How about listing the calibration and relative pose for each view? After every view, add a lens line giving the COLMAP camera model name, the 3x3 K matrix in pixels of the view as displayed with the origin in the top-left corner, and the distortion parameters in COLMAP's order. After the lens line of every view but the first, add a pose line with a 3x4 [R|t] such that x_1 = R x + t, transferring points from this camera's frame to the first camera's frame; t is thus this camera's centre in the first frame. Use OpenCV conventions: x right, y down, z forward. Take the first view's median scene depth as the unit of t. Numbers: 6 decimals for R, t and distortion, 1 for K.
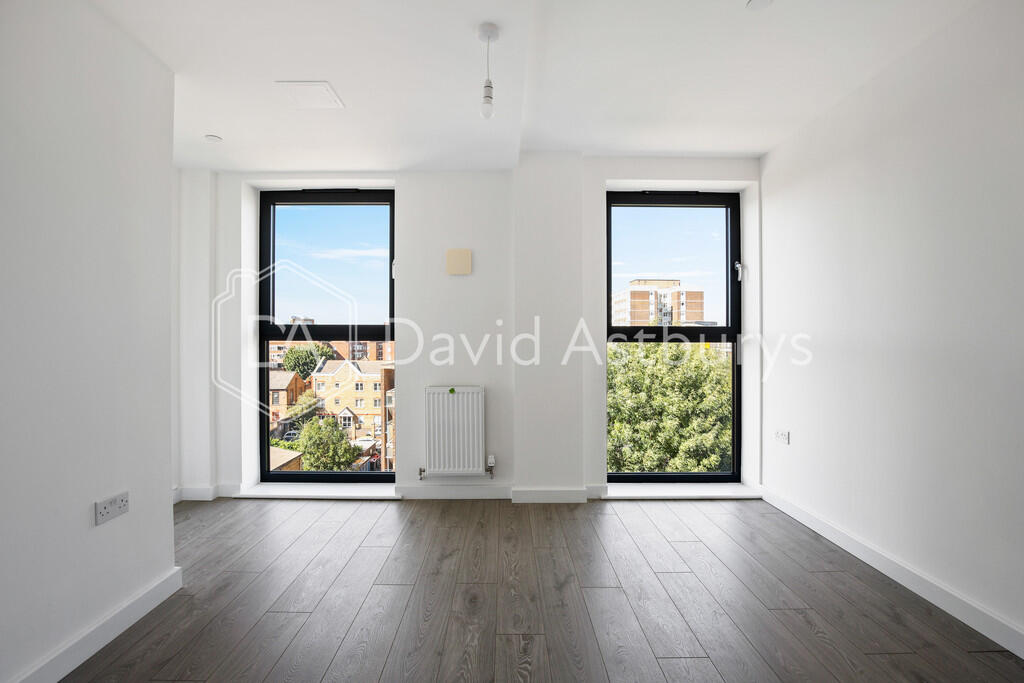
lens RADIAL K [[471.4, 0, 516.2], [0, 471.4, 339.9], [0, 0, 1]] dist [-0.030001, 0.000908]
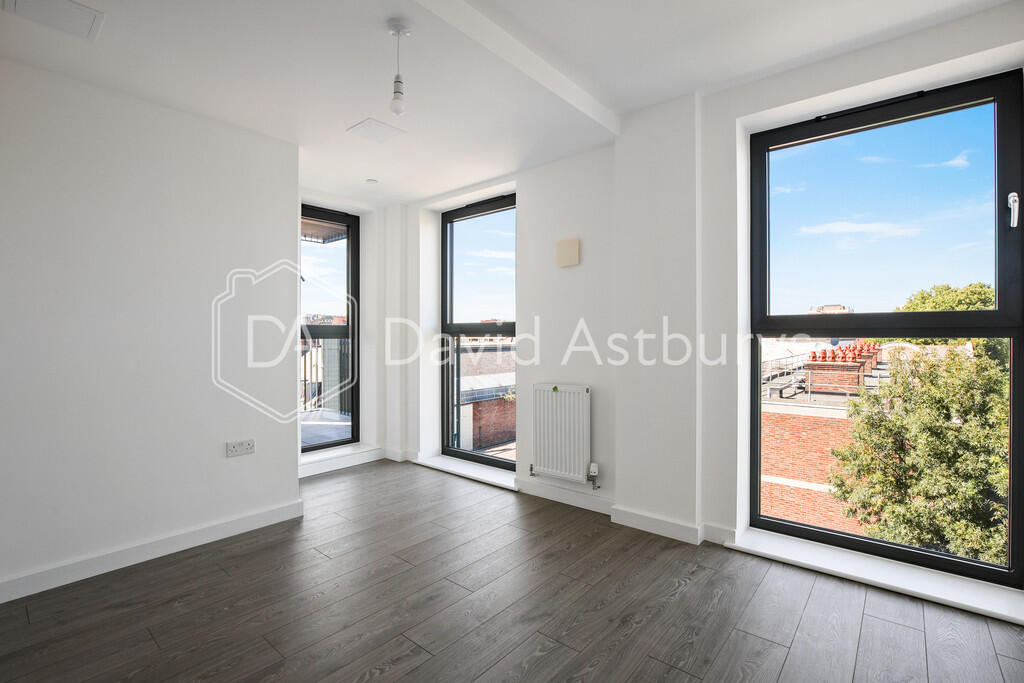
lens RADIAL K [[471.4, 0, 516.2], [0, 471.4, 339.9], [0, 0, 1]] dist [-0.030001, 0.000908]
pose [[0.754290, -0.000080, -0.656542, 0.430925], [0.007273, 0.999940, 0.008234, -0.000045], [0.656501, -0.010986, 0.754245, 0.228026]]
